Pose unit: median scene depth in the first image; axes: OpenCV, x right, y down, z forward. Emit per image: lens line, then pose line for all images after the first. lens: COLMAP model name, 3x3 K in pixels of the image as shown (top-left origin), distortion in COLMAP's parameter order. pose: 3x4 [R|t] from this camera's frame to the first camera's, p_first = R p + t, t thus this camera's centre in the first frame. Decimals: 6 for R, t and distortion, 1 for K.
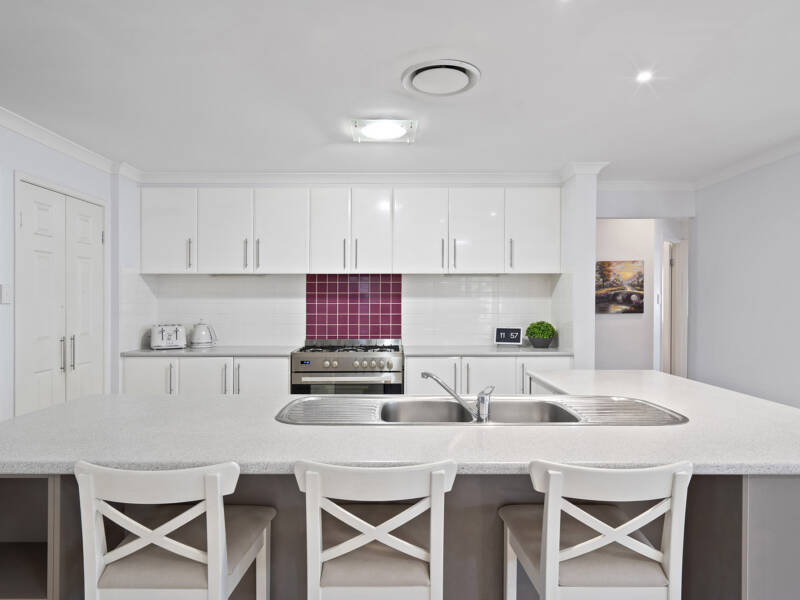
lens RADIAL K [[476.3, 0, 400.0], [0, 476.3, 301.2], [0, 0, 1]] dist [-0.006964, -0.002581]
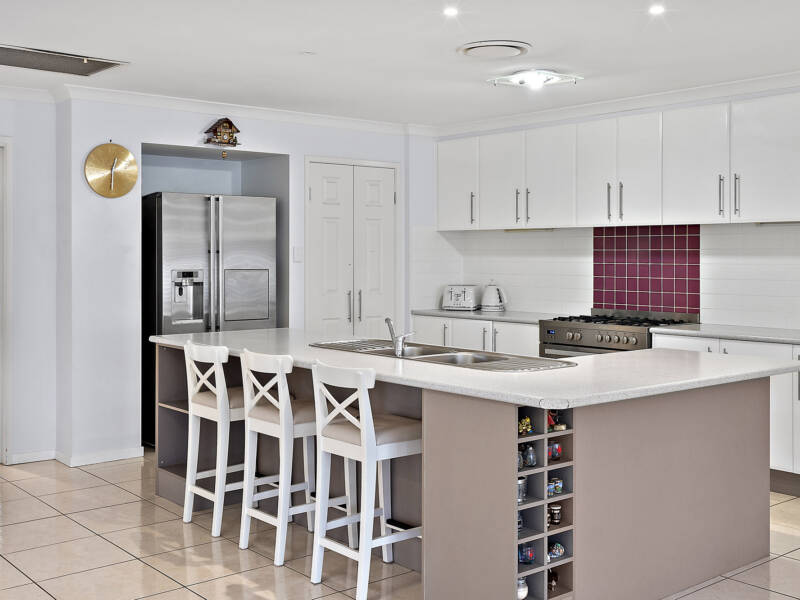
lens RADIAL K [[922.0, 0, 399.5], [0, 922.0, 300.0], [0, 0, 1]] dist [-0.127617, 0.000000]
pose [[0.643085, 0.035994, -0.764948, 0.821579], [-0.003857, 0.999034, 0.043766, 0.000171], [0.765785, -0.025194, 0.642603, -0.261071]]
